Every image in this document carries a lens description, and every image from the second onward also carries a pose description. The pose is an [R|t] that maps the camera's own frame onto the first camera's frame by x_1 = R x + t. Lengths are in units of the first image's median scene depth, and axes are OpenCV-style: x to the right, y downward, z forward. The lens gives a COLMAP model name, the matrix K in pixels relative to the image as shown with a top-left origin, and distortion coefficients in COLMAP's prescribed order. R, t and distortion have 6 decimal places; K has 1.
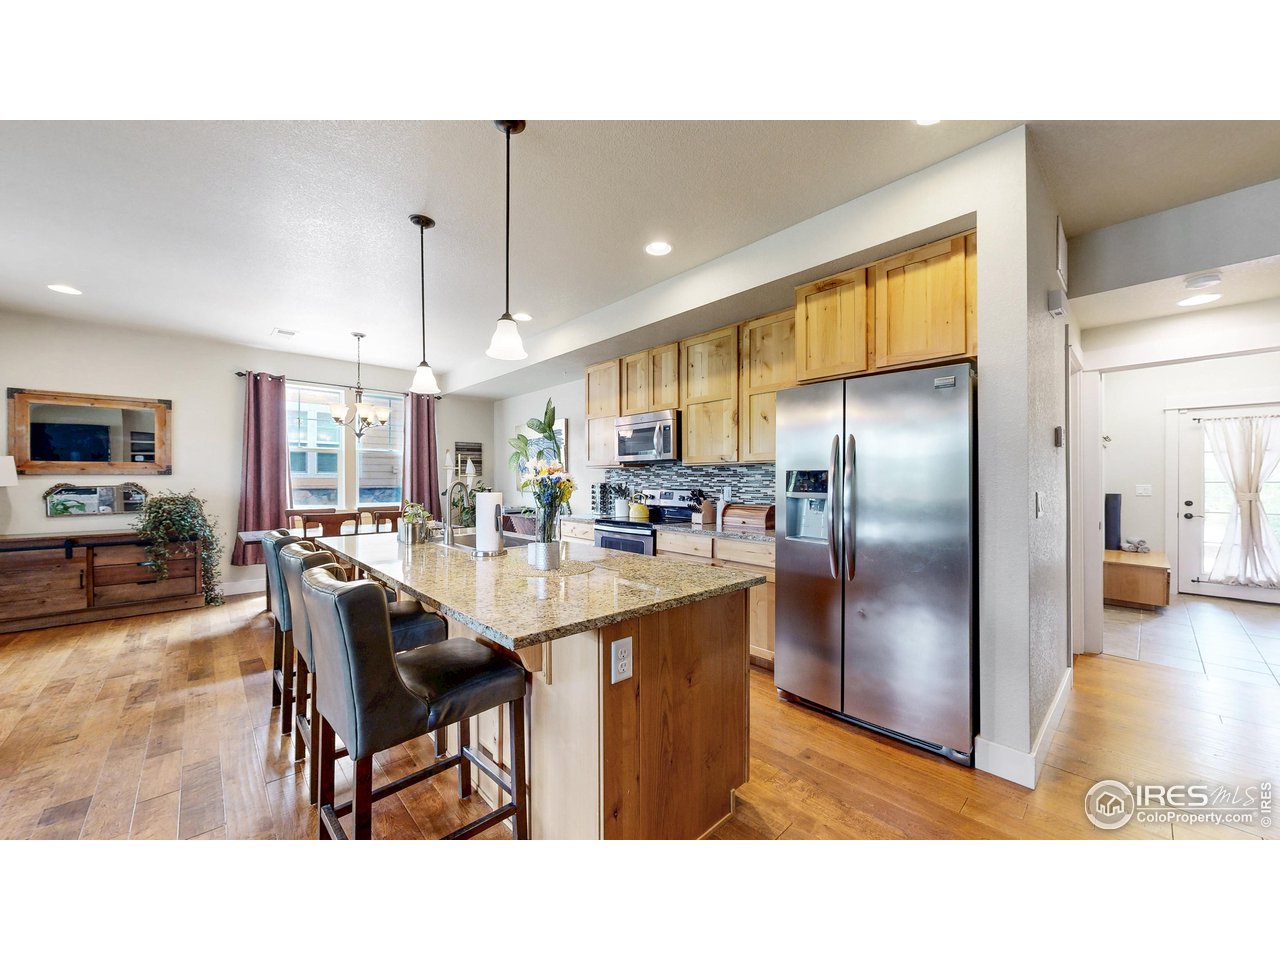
lens RADIAL K [[471.1, 0, 645.2], [0, 471.1, 479.4], [0, 0, 1]] dist [-0.003603, -0.001248]
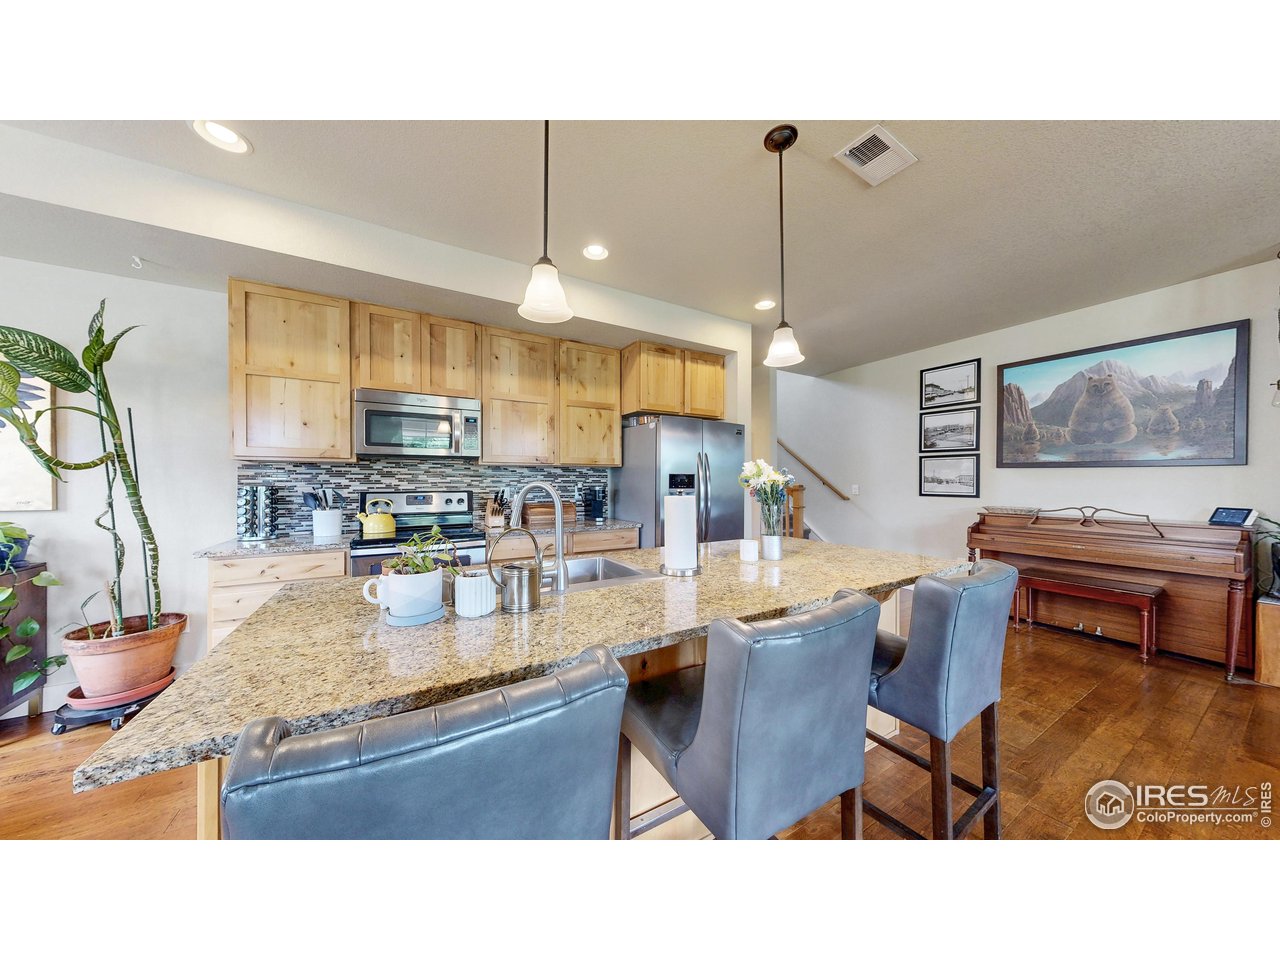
lens RADIAL K [[405.0, 0, 635.0], [0, 405.0, 482.0], [0, 0, 1]] dist [-0.001307, -0.000218]
pose [[0.227742, -0.003681, 0.973714, -0.593673], [0.000678, 0.999993, 0.003621, 0.001701], [-0.973721, -0.000164, 0.227743, 0.531329]]
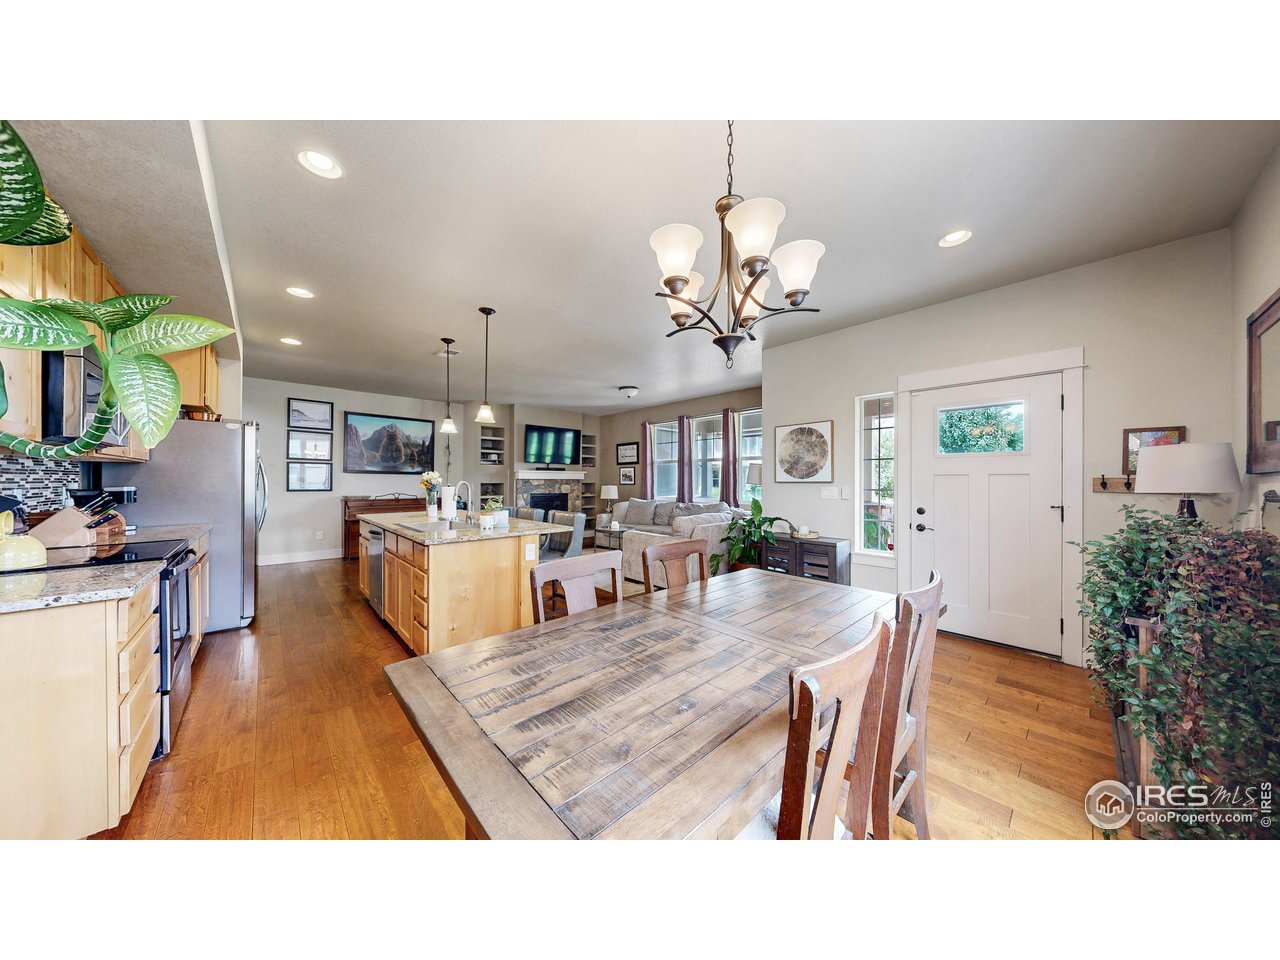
lens RADIAL K [[405.0, 0, 640.9], [0, 405.0, 483.2], [0, 0, 1]] dist [-0.001307, -0.000218]
pose [[-0.999920, -0.004692, 0.011767, -0.653129], [-0.004636, 0.999978, 0.004795, 0.001165], [-0.011789, 0.004740, -0.999919, 1.513278]]
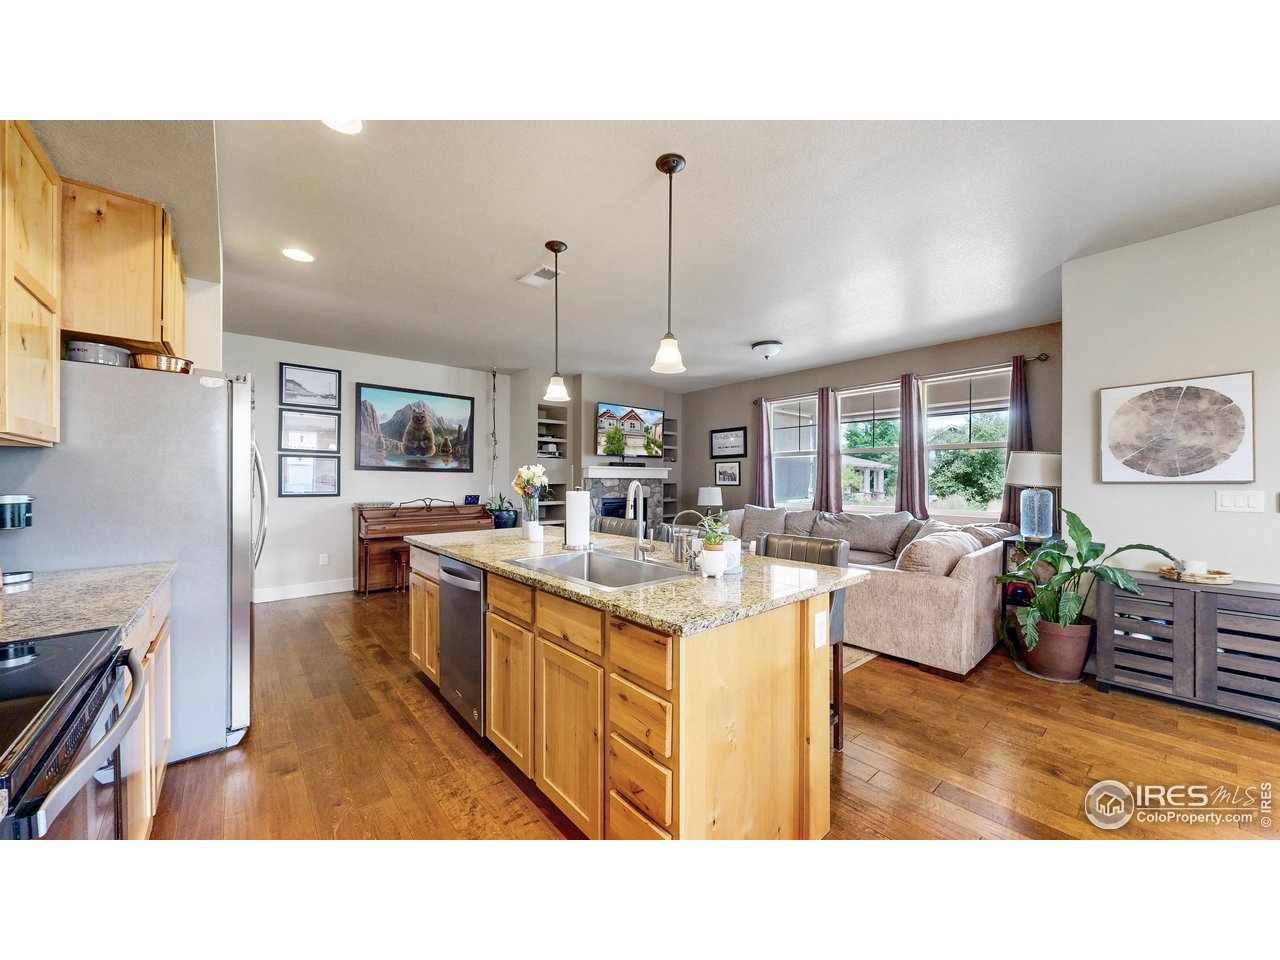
lens RADIAL K [[471.1, 0, 644.6], [0, 471.1, 483.6], [0, 0, 1]] dist [-0.003603, -0.001248]
pose [[-0.999205, -0.002547, 0.039785, -0.308711], [-0.002329, 0.999982, 0.005525, 0.001607], [-0.039798, 0.005428, -0.999193, 1.197200]]
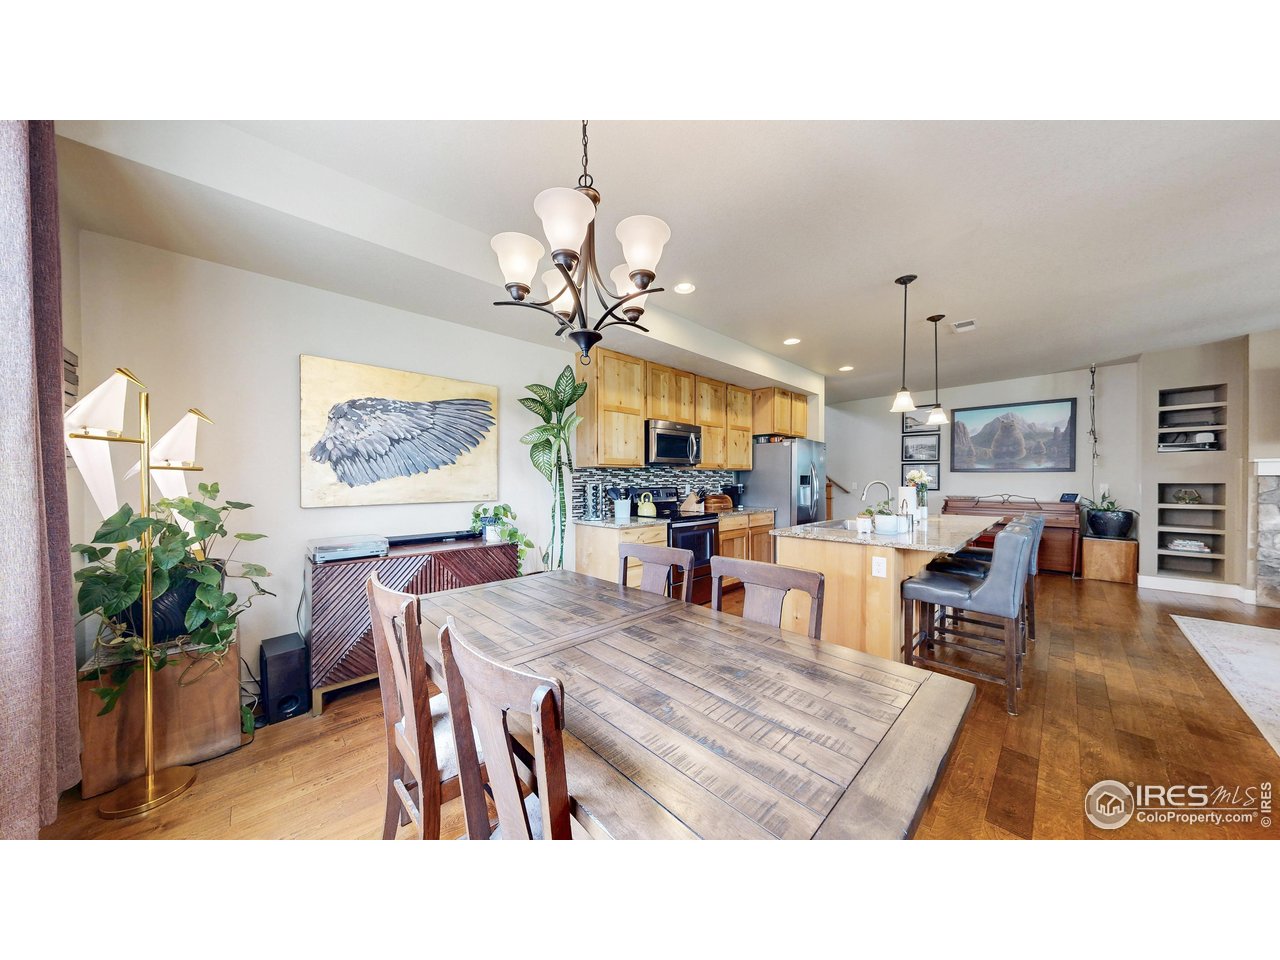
lens RADIAL K [[405.0, 0, 638.7], [0, 405.0, 480.5], [0, 0, 1]] dist [-0.001307, -0.000218]
pose [[-0.001236, -0.001929, 0.999997, -1.043318], [0.001616, 0.999997, 0.001931, 0.000607], [-0.999998, 0.001619, -0.001233, 1.141052]]
